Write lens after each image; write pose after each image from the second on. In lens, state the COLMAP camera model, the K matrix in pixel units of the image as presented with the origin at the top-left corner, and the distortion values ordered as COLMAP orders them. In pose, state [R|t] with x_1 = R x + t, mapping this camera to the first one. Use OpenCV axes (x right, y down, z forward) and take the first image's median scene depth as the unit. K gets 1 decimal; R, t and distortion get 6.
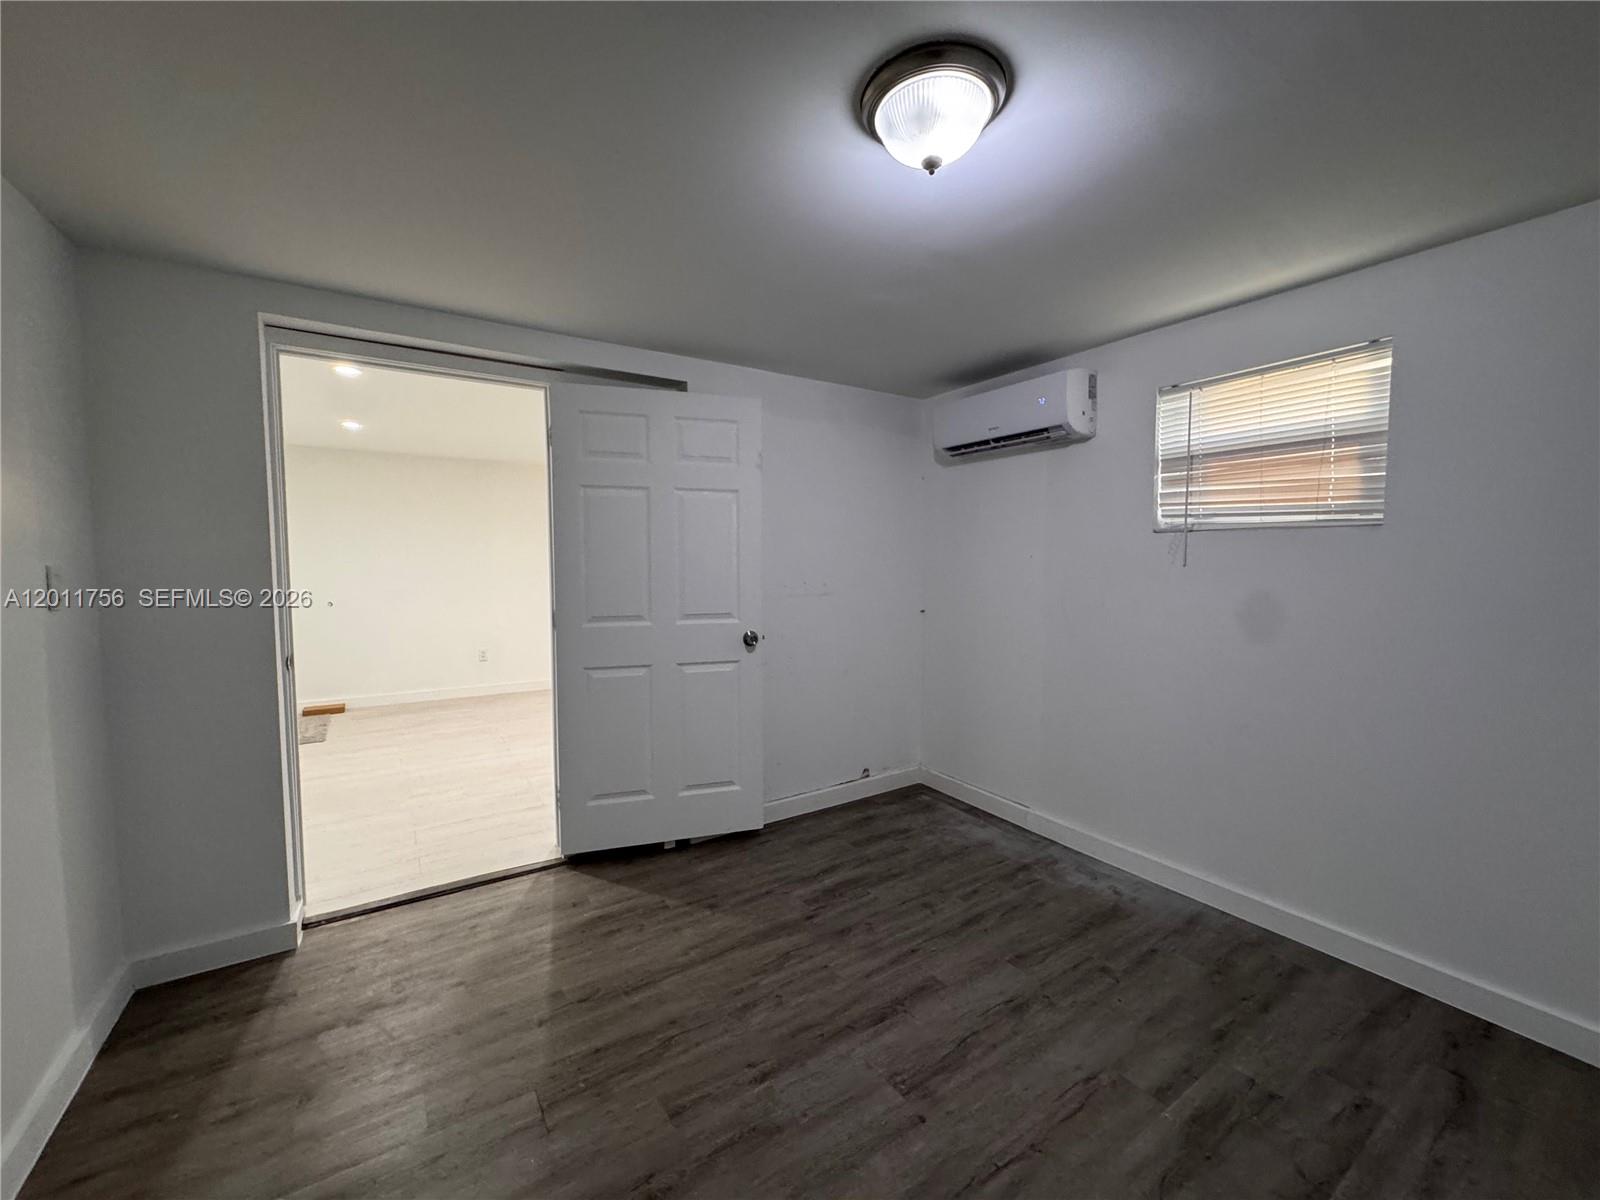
lens RADIAL K [[639.9, 0, 798.0], [0, 639.9, 599.1], [0, 0, 1]] dist [-0.004367, 0.000367]
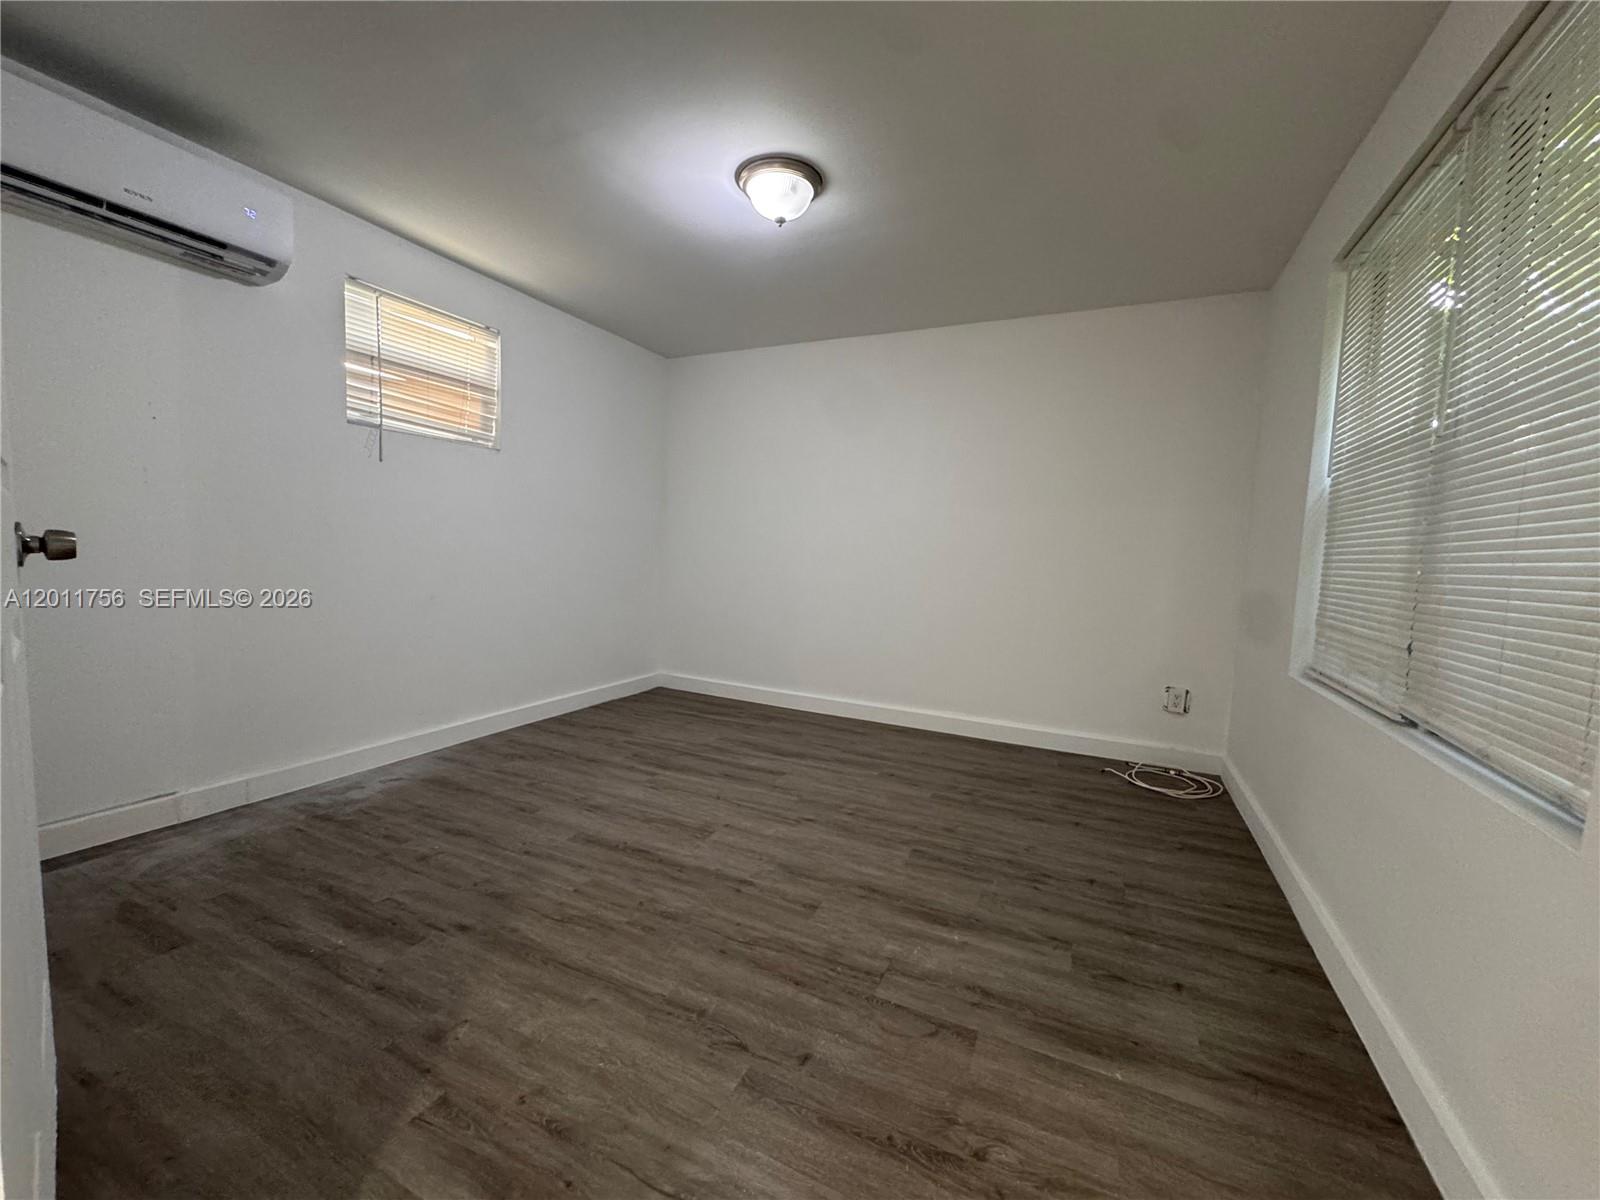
lens RADIAL K [[639.9, 0, 798.0], [0, 639.9, 599.1], [0, 0, 1]] dist [-0.004367, 0.000367]
pose [[-0.523515, -0.084987, 0.847767, -0.752100], [0.017284, 0.993749, 0.110294, 0.078787], [-0.851841, 0.072394, -0.518773, 1.064499]]
